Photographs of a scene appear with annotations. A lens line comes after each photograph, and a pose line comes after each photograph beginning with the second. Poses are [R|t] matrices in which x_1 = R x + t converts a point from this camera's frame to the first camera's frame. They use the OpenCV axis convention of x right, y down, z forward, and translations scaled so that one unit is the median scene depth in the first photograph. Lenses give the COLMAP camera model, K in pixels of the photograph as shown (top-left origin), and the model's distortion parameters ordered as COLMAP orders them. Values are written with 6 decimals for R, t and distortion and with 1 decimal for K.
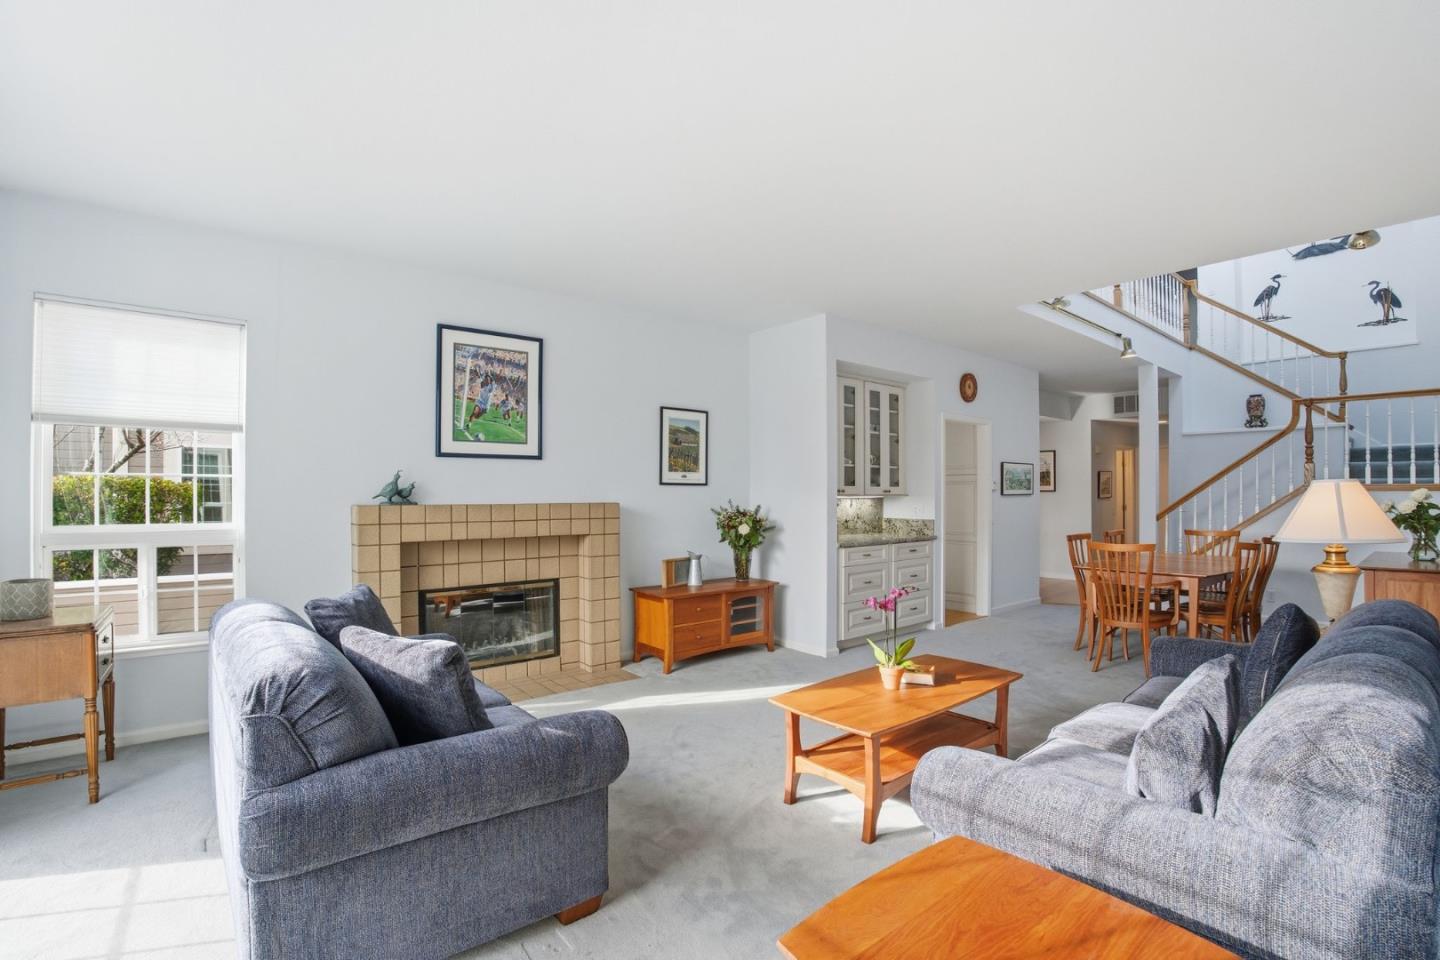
lens RADIAL K [[662.4, 0, 726.2], [0, 662.4, 483.4], [0, 0, 1]] dist [-0.021163, 0.001309]
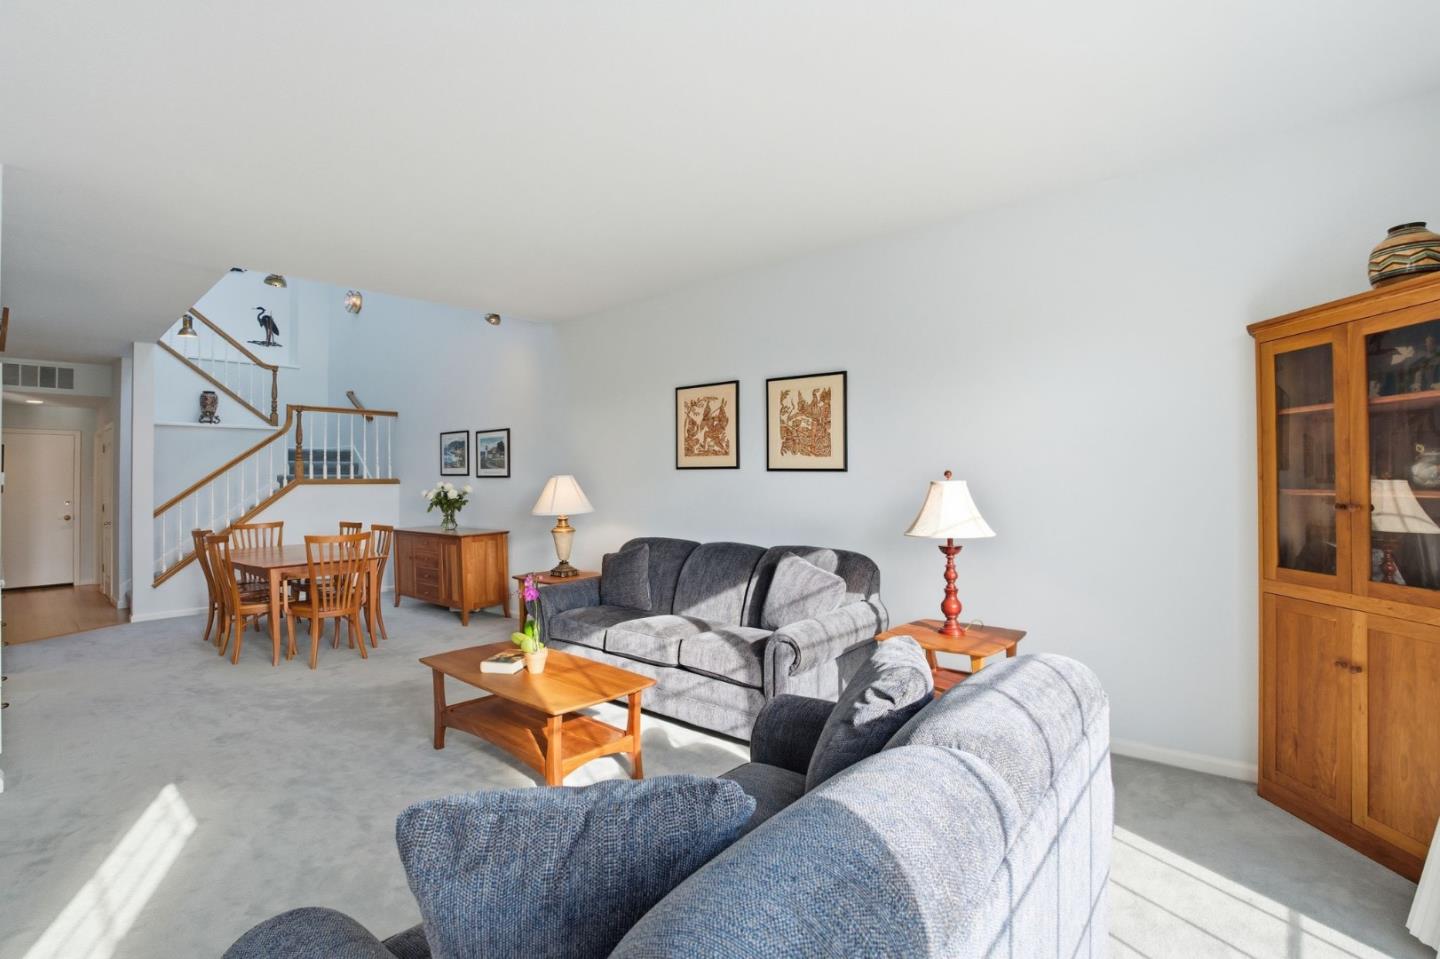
lens RADIAL K [[662.4, 0, 721.2], [0, 662.4, 484.4], [0, 0, 1]] dist [-0.021163, 0.001309]
pose [[-0.109520, -0.002414, 0.993982, -0.347047], [-0.002771, 0.999994, 0.002123, 0.006667], [-0.993981, -0.002521, -0.109526, 0.372079]]
